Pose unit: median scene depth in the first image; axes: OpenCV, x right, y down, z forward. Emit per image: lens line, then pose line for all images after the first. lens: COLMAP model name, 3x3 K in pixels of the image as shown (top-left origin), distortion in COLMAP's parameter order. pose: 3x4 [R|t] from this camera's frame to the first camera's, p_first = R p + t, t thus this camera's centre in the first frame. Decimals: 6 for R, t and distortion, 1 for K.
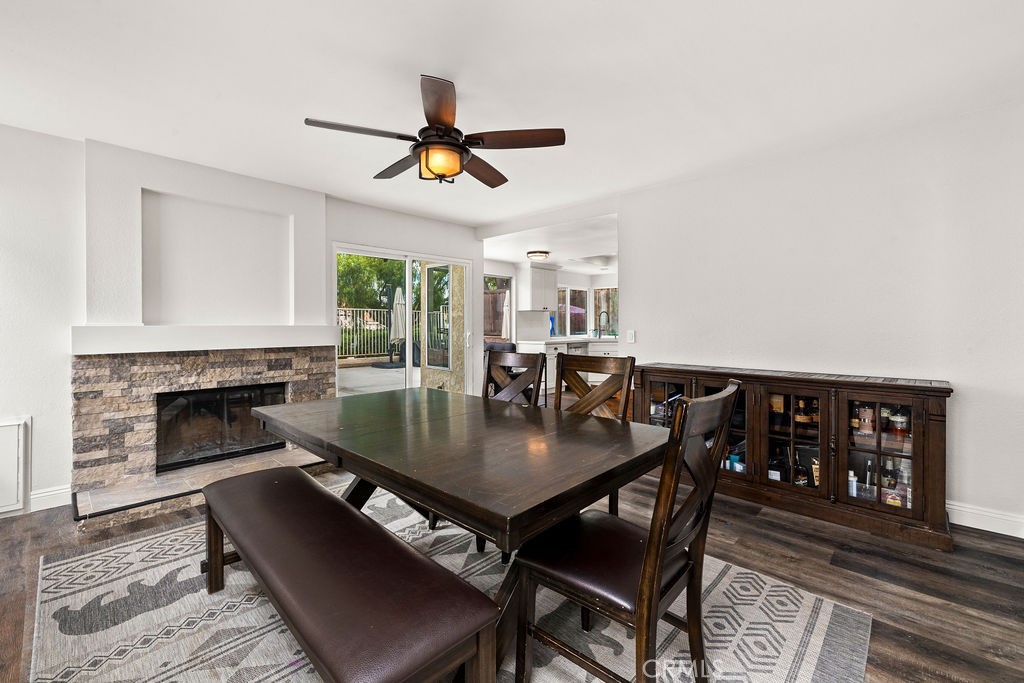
lens RADIAL K [[433.5, 0, 509.0], [0, 433.5, 326.4], [0, 0, 1]] dist [0.000585, 0.000353]
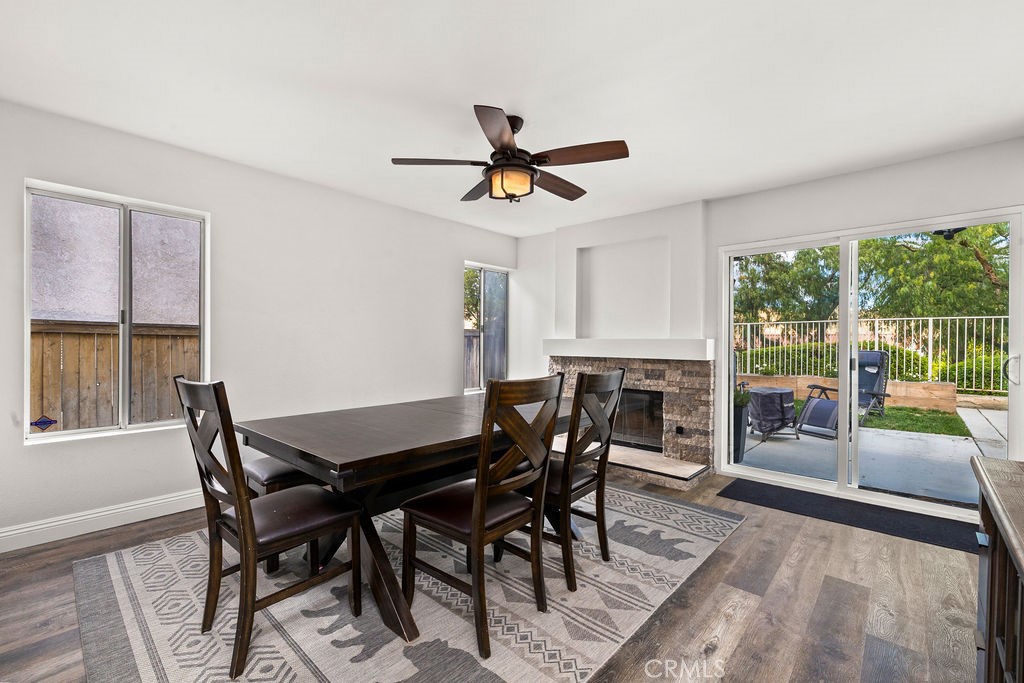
lens RADIAL K [[433.5, 0, 508.1], [0, 433.5, 341.6], [0, 0, 1]] dist [0.000585, 0.000353]
pose [[0.014446, 0.007018, -0.999871, 0.549308], [-0.009237, 0.999934, 0.006885, 0.000495], [0.999853, 0.009137, 0.014510, 0.598887]]
